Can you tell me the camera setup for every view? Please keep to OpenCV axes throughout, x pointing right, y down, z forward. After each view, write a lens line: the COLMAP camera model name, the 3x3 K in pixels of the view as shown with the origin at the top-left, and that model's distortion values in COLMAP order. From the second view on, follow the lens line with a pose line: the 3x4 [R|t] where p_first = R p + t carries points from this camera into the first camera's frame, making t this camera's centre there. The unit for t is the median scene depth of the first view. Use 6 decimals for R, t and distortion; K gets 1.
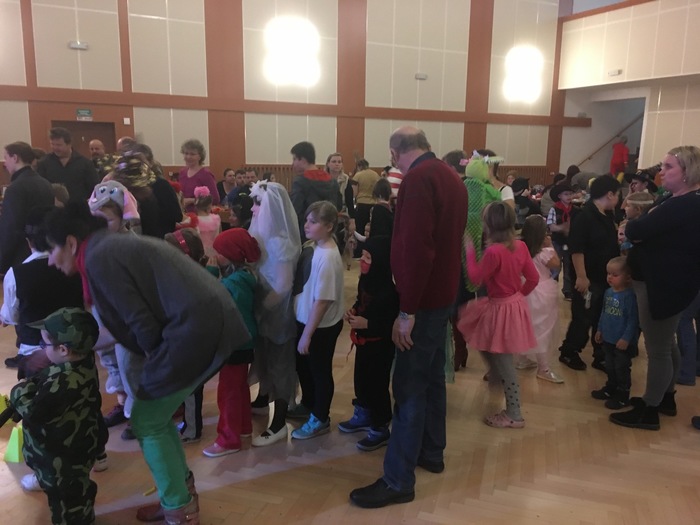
lens RADIAL K [[597.9, 0, 350.0], [0, 597.9, 262.5], [0, 0, 1]] dist [0.075562, -0.089841]
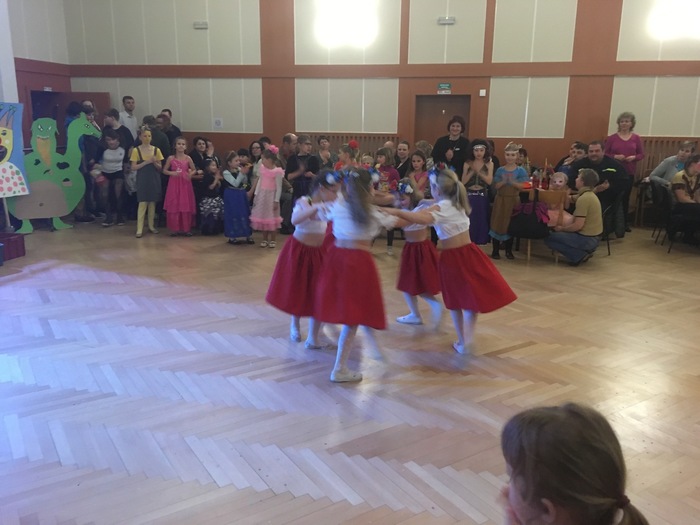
lens RADIAL K [[593.6, 0, 350.0], [0, 593.6, 262.5], [0, 0, 1]] dist [0.081427, -0.092040]
pose [[0.780917, 0.138736, -0.609033, 0.470299], [-0.110458, 0.990328, 0.083962, -0.037546], [0.614791, 0.001705, 0.788688, 0.248847]]
